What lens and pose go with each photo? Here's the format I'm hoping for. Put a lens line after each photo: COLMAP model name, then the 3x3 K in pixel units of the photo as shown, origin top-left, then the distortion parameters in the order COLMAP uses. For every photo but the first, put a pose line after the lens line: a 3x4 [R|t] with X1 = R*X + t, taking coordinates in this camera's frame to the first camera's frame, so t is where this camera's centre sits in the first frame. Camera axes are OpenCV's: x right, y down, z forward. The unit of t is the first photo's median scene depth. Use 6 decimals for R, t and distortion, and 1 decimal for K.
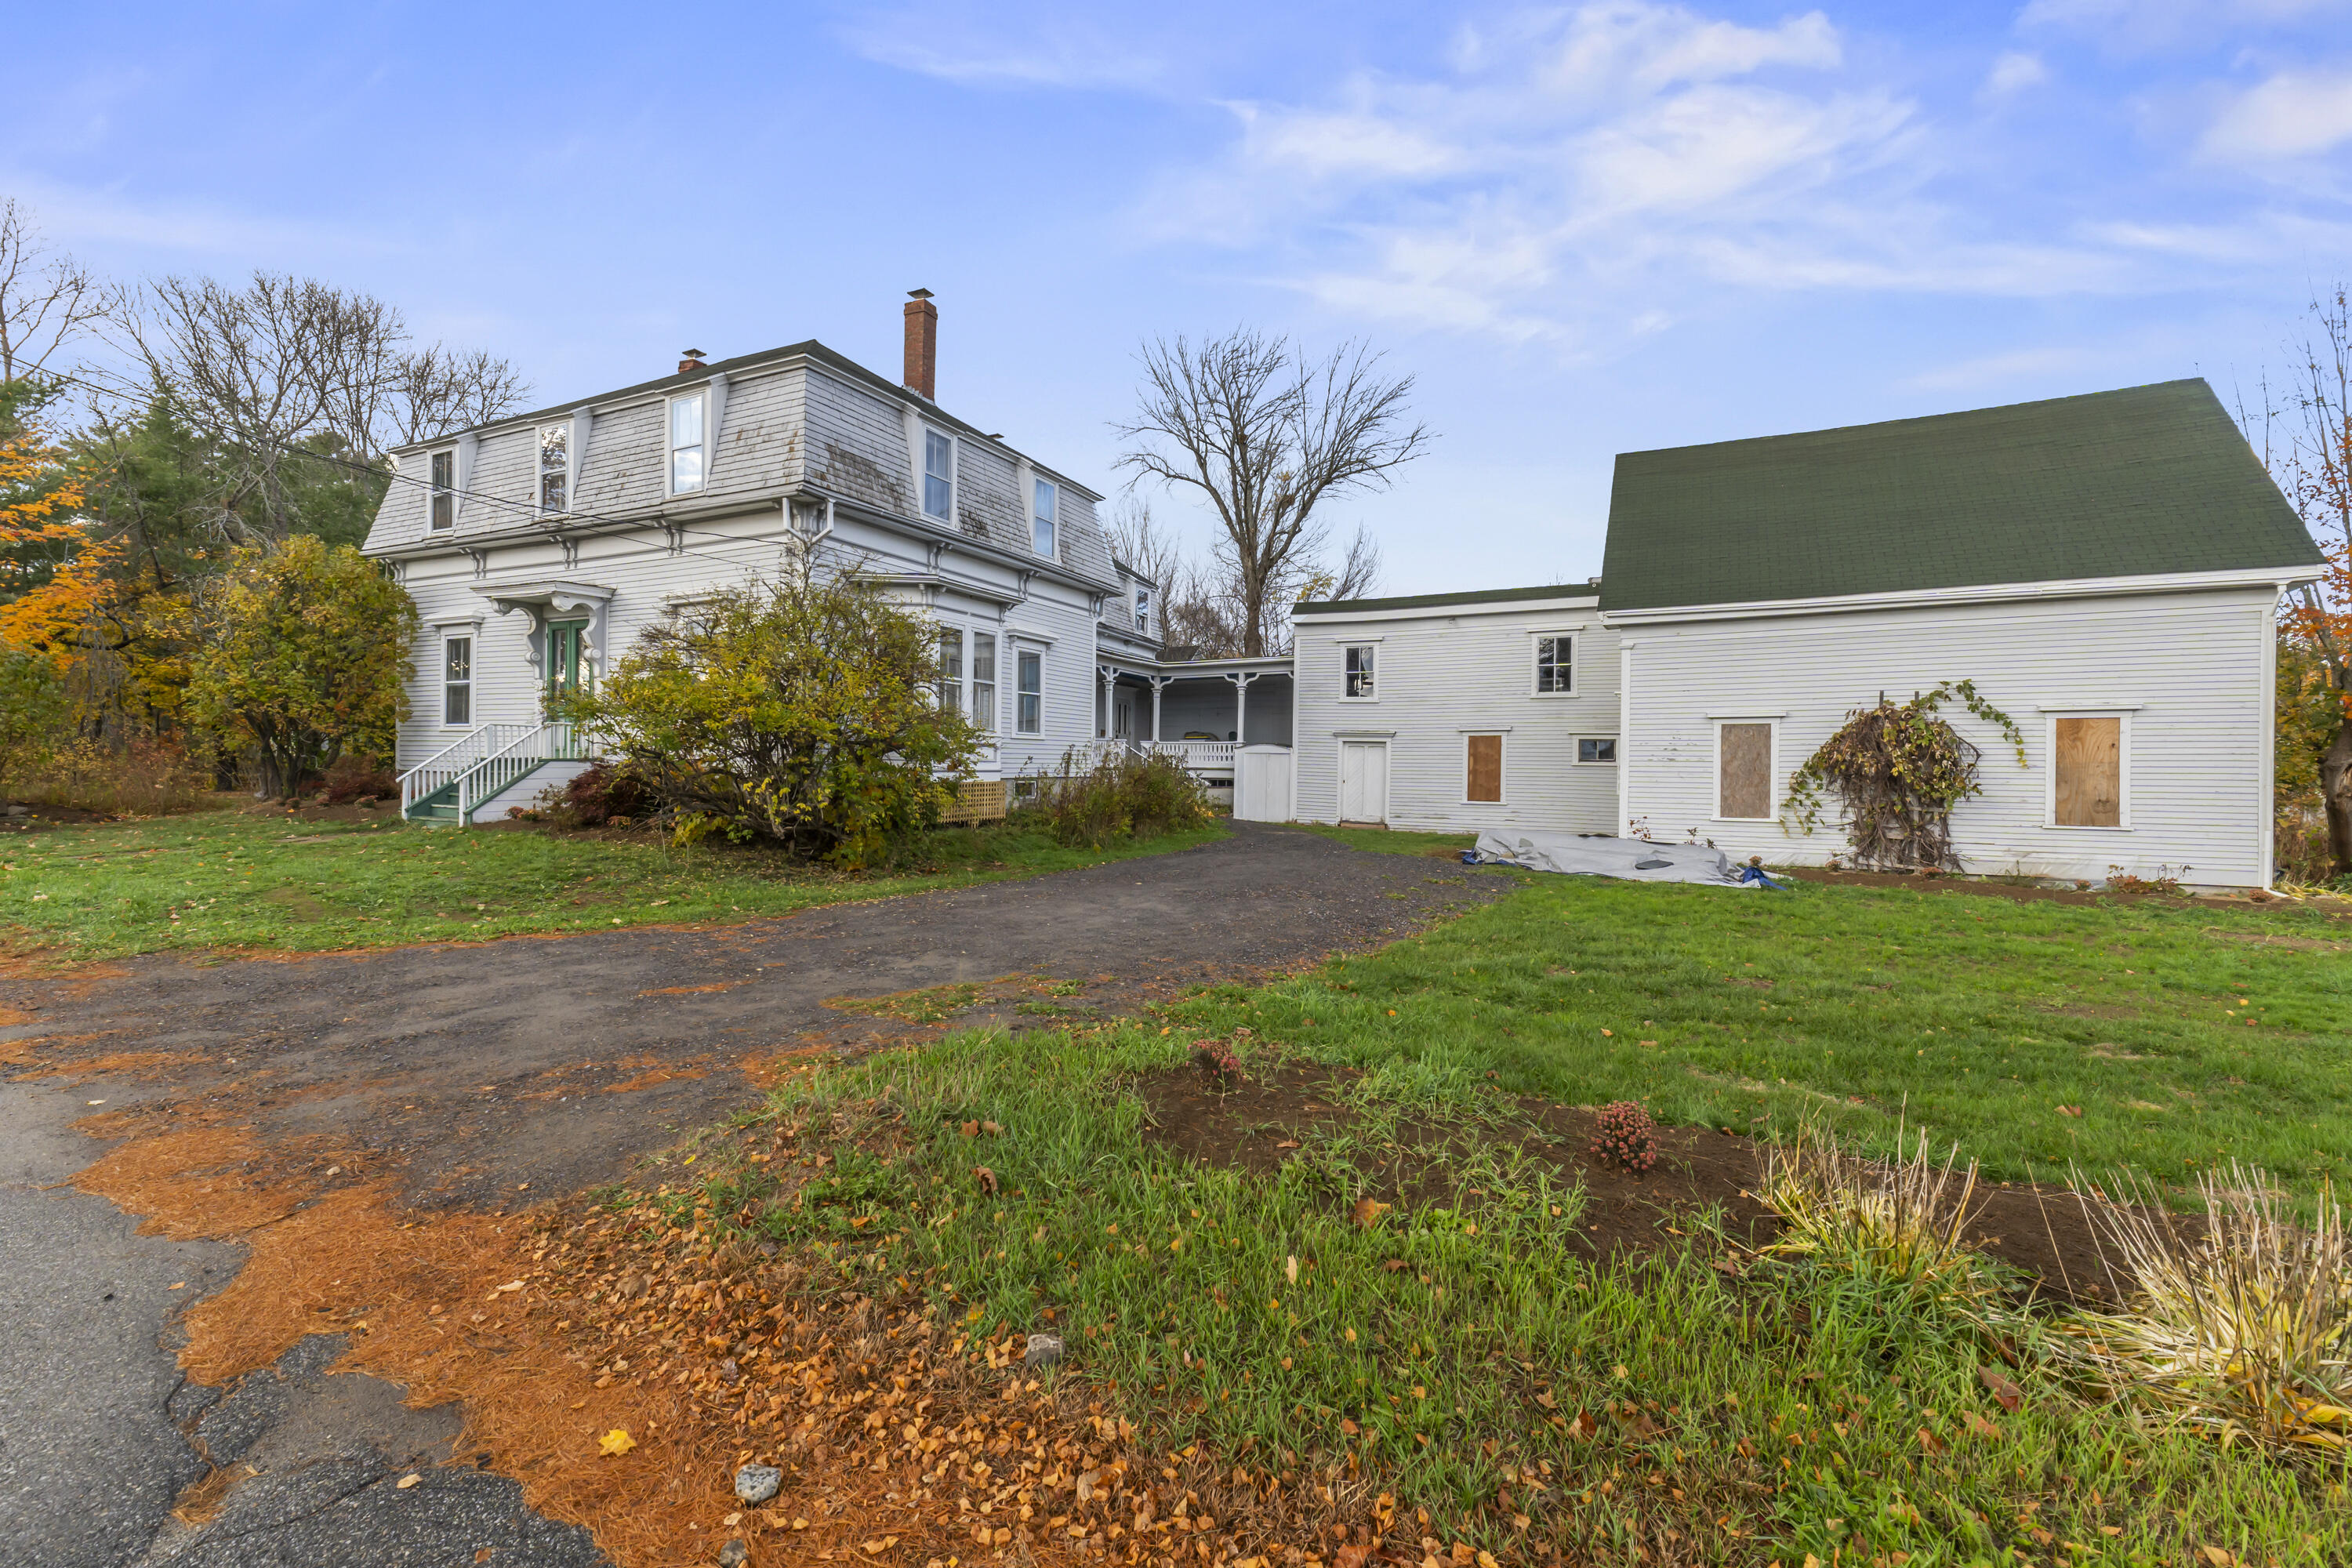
lens RADIAL K [[1008.0, 0, 1164.8], [0, 1008.0, 774.0], [0, 0, 1]] dist [-0.001961, 0.000661]
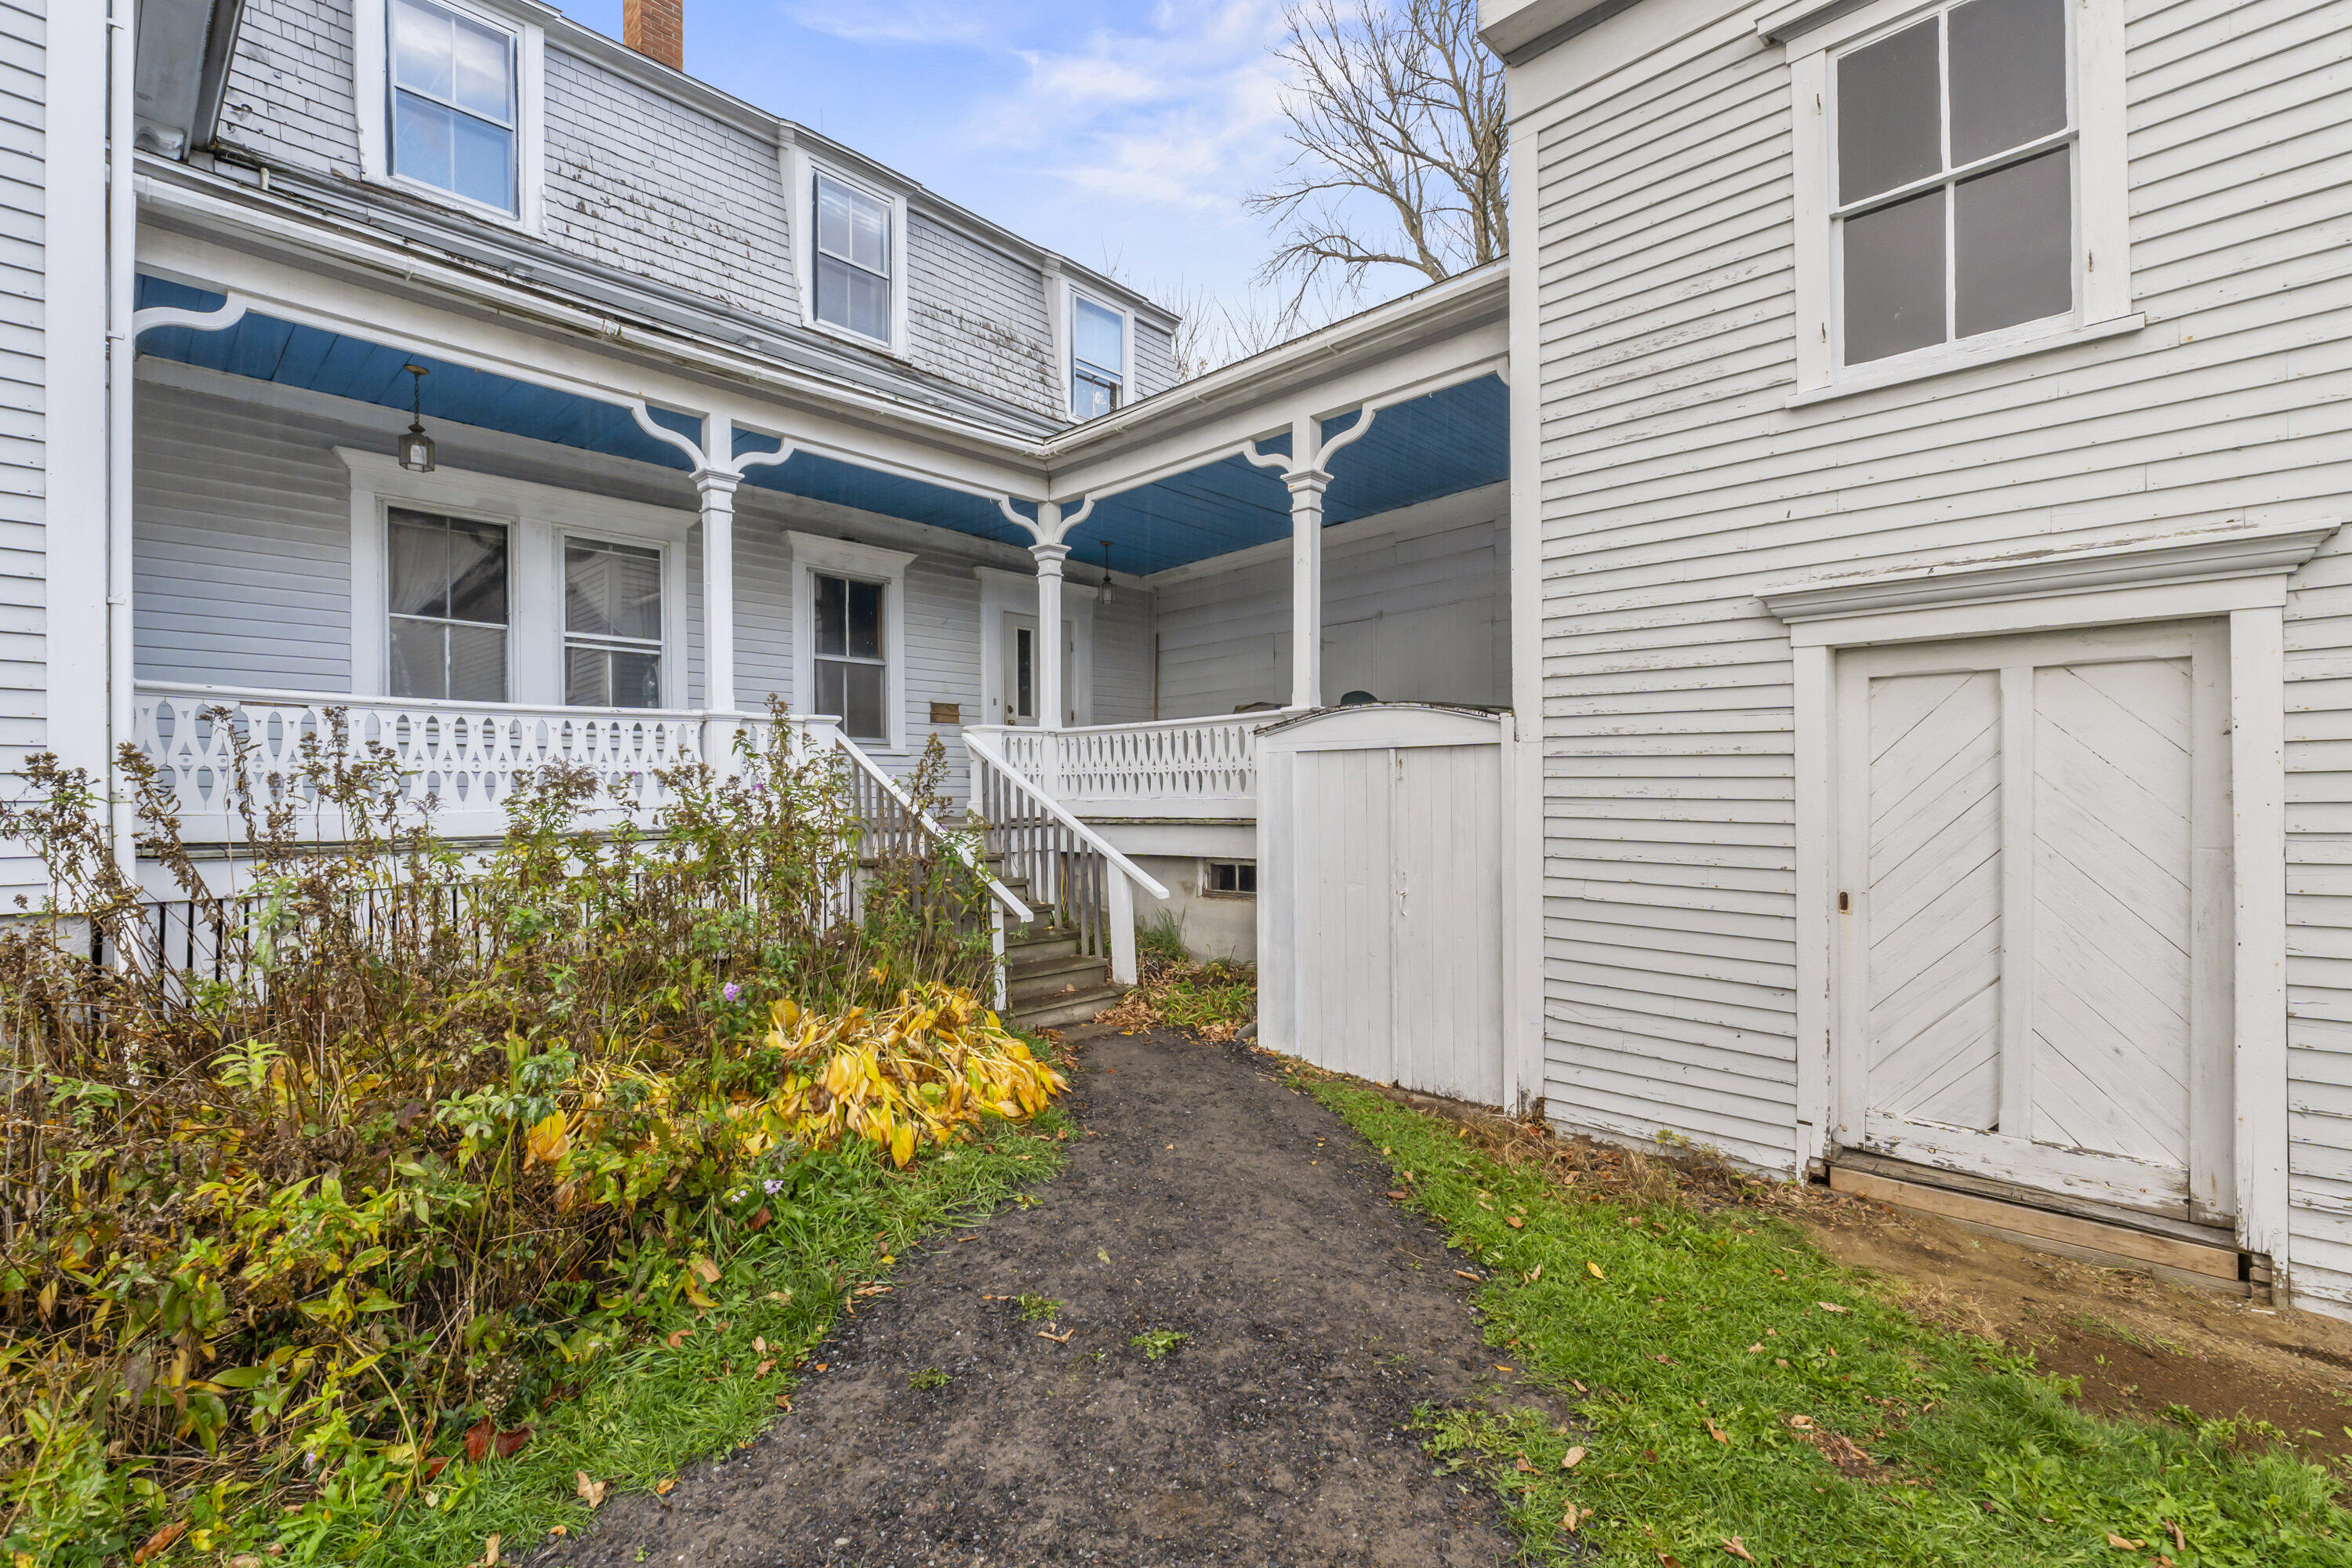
lens RADIAL K [[1008.0, 0, 1176.7], [0, 1008.0, 785.1], [0, 0, 1]] dist [-0.001961, 0.000661]
pose [[0.952830, -0.023104, -0.302625, 0.180310], [0.018225, 0.999655, -0.018936, -0.013992], [0.302958, 0.012527, 0.952922, 1.164130]]
